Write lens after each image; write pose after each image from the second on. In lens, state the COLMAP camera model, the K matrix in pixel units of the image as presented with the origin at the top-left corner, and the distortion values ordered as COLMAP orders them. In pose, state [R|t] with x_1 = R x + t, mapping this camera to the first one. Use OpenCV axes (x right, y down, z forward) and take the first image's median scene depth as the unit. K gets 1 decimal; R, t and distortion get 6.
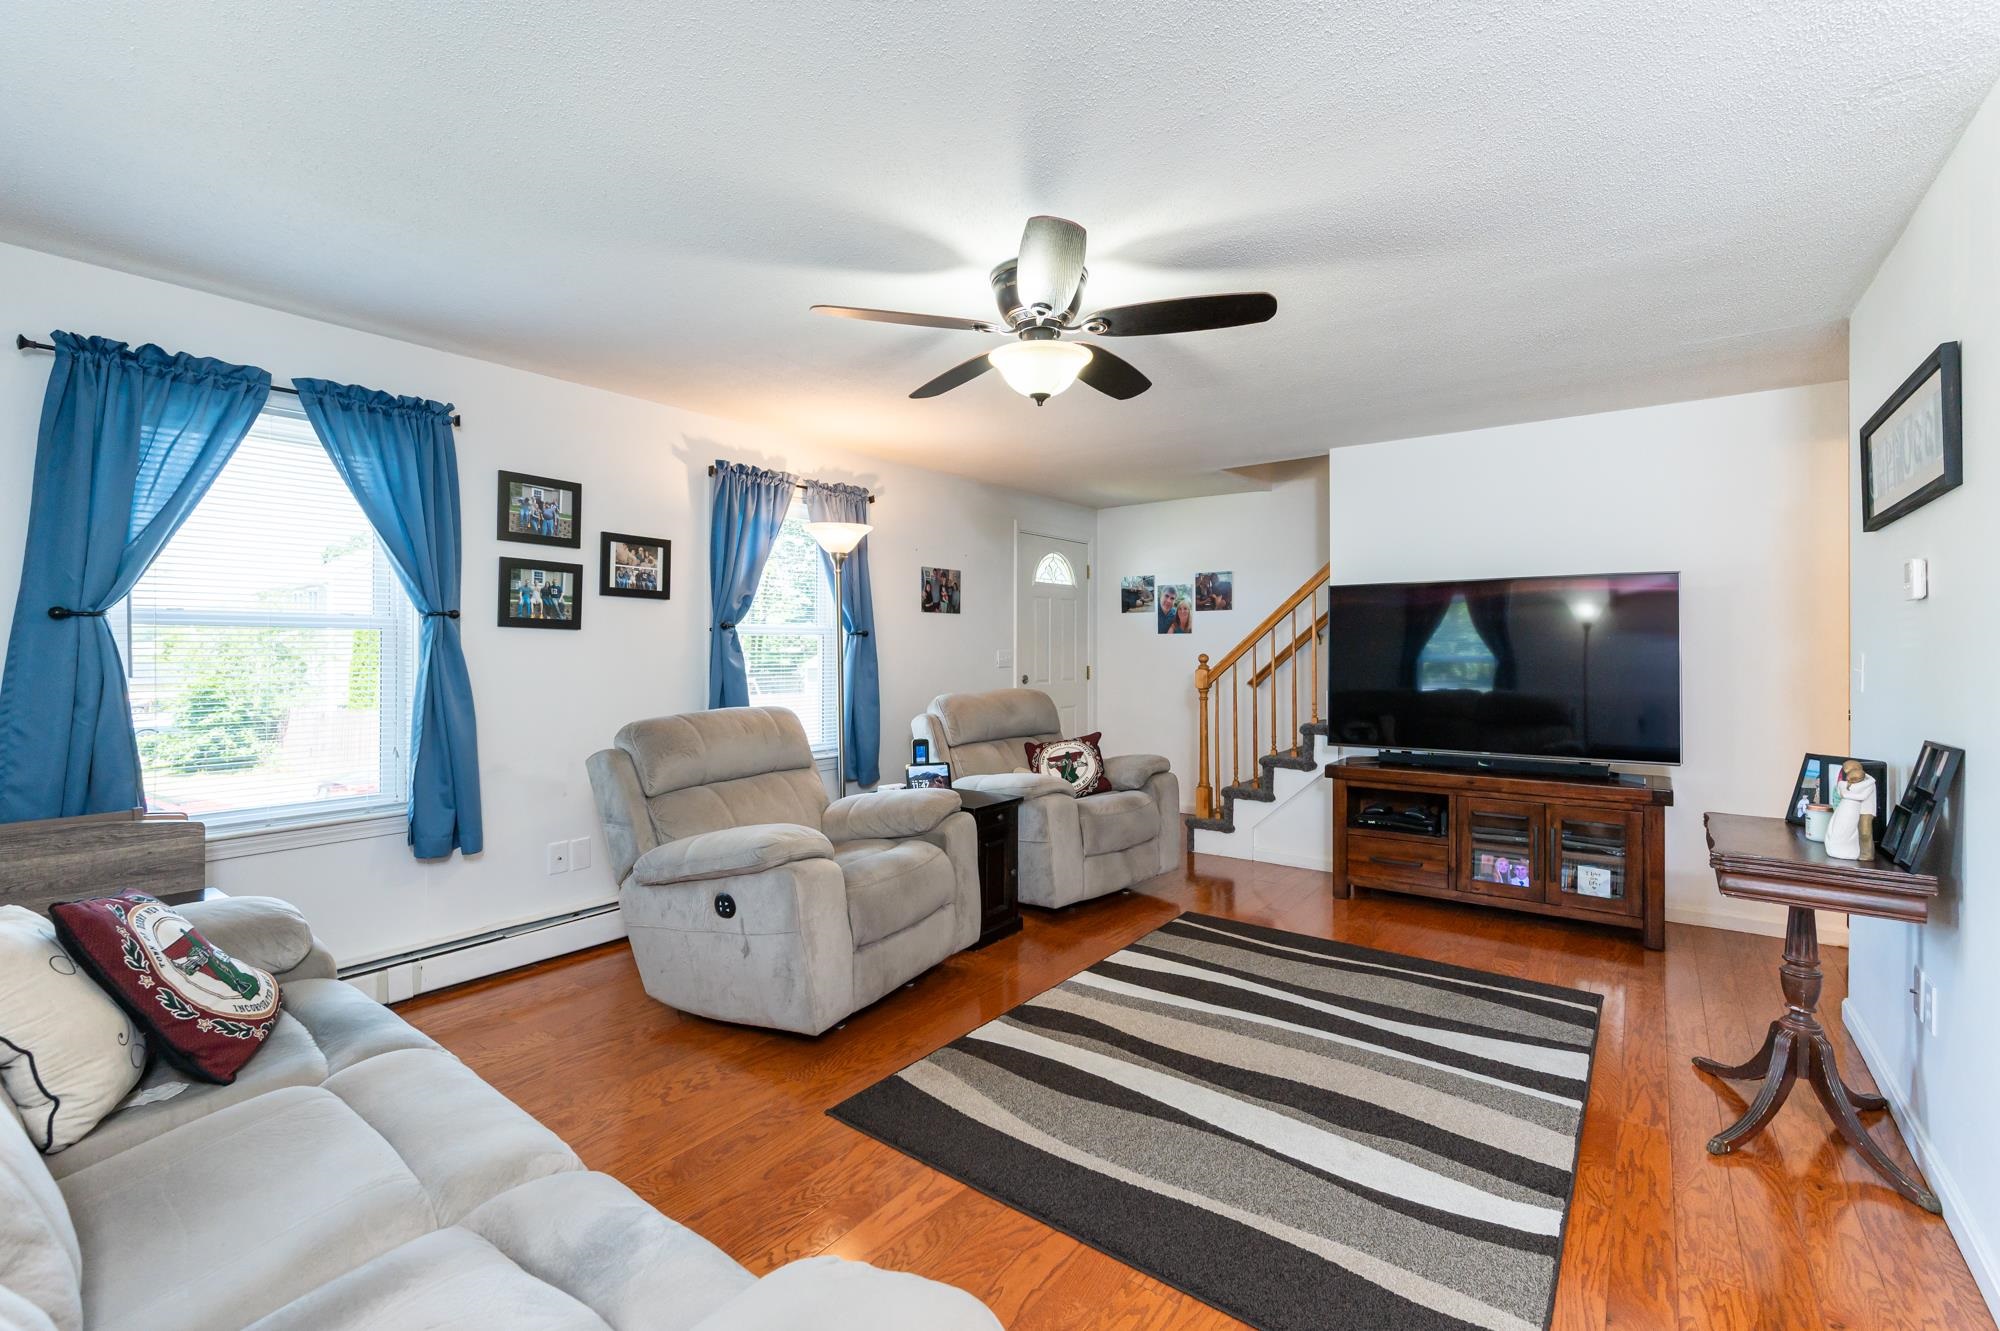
lens RADIAL K [[863.0, 0, 1000.0], [0, 863.0, 665.5], [0, 0, 1]] dist [-0.017587, 0.000583]
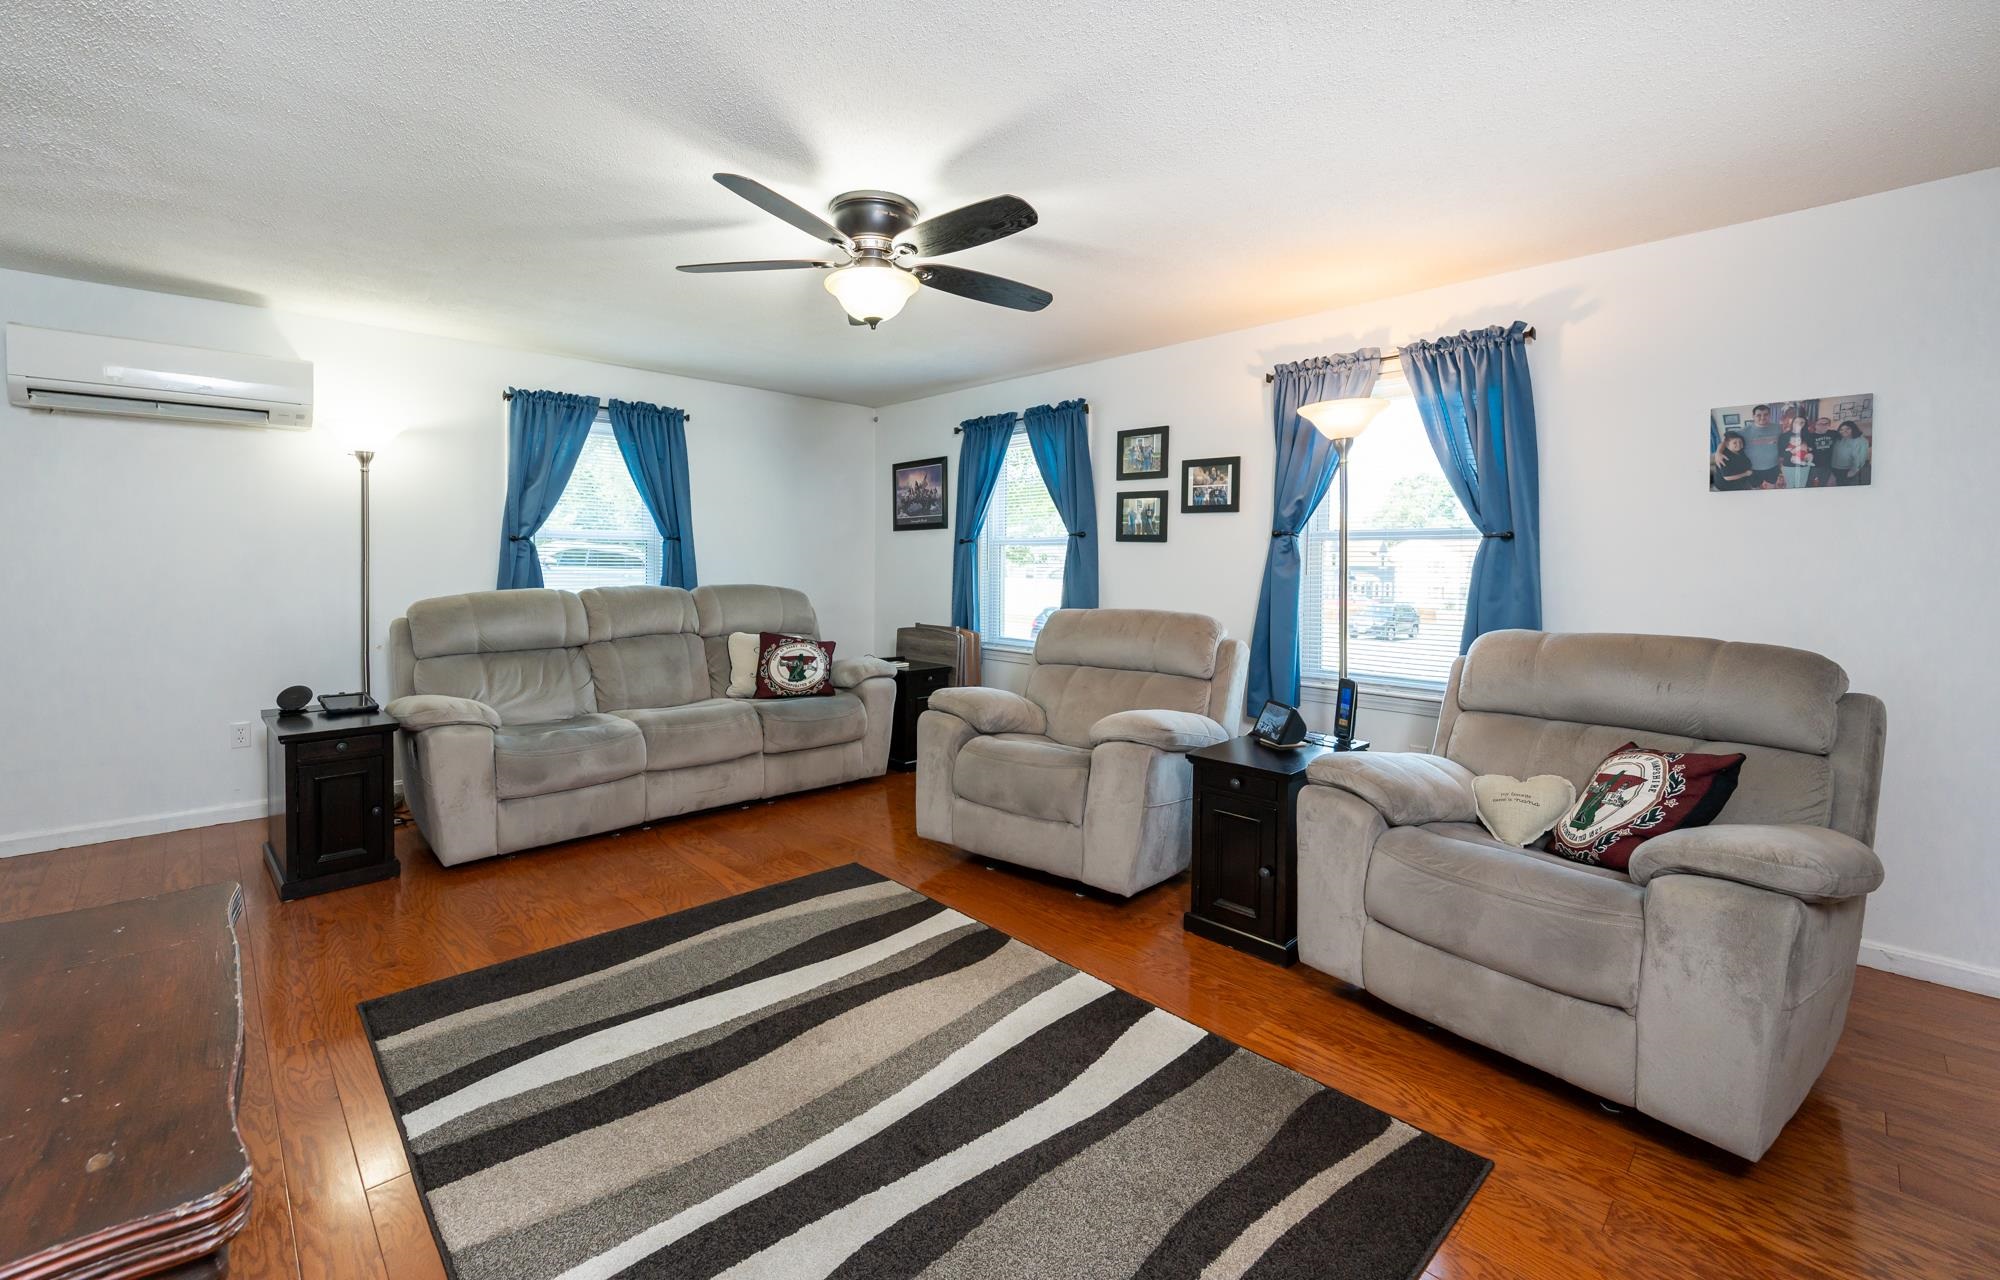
lens RADIAL K [[802.0, 0, 988.1], [0, 802.0, 619.7], [0, 0, 1]] dist [-0.007424, 0.000022]
pose [[-0.151303, 0.090269, -0.984357, 0.736903], [-0.008363, 0.995669, 0.092591, -0.034850], [0.988452, 0.022241, -0.149892, 0.926055]]
